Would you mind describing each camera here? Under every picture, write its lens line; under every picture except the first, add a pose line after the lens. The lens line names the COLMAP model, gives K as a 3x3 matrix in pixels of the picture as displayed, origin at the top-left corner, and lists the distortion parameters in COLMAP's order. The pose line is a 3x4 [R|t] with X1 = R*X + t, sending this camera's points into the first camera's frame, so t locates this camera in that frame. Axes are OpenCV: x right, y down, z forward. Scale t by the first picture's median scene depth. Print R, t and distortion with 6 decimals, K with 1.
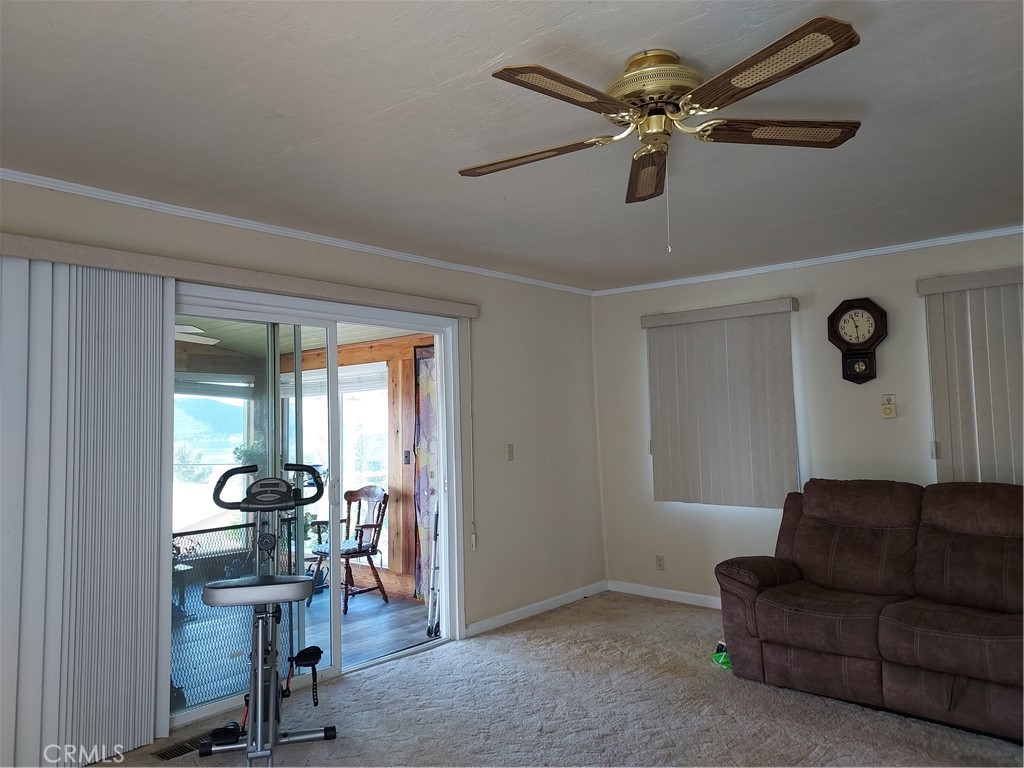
lens RADIAL K [[732.2, 0, 509.6], [0, 732.2, 379.4], [0, 0, 1]] dist [0.068937, -0.087637]
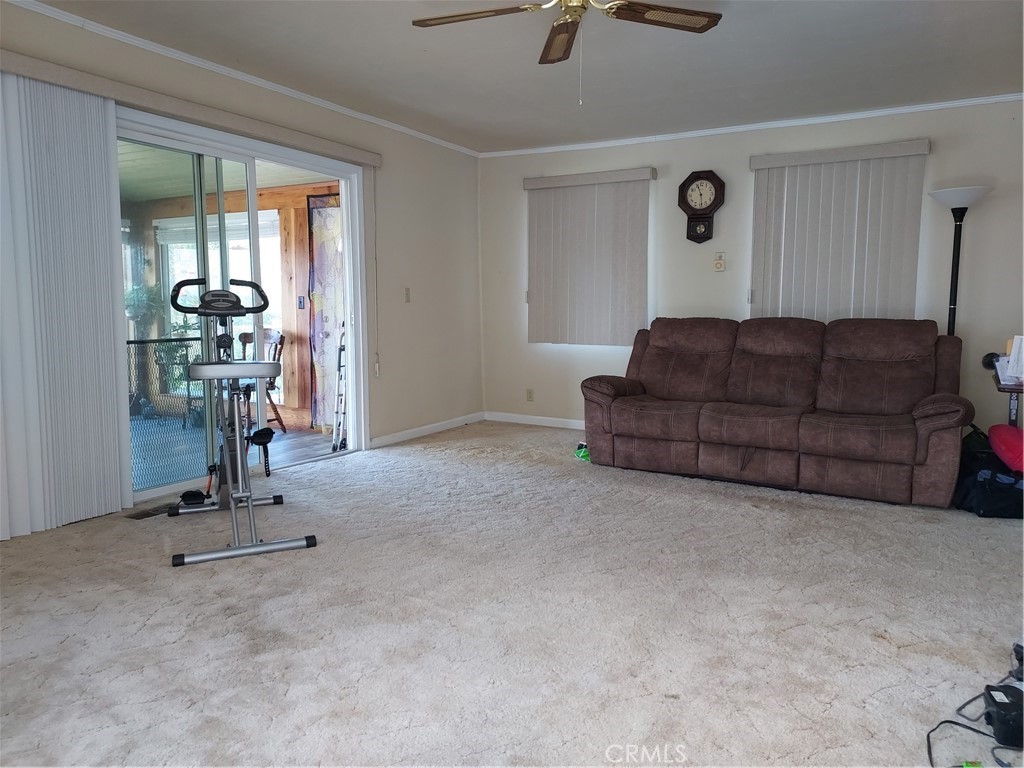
lens RADIAL K [[732.2, 0, 509.6], [0, 732.2, 379.4], [0, 0, 1]] dist [0.068937, -0.087637]
pose [[0.979512, 0.007220, 0.201255, -0.084877], [-0.039245, 0.987040, 0.155599, 0.056136], [-0.197524, -0.160309, 0.967101, -0.165526]]
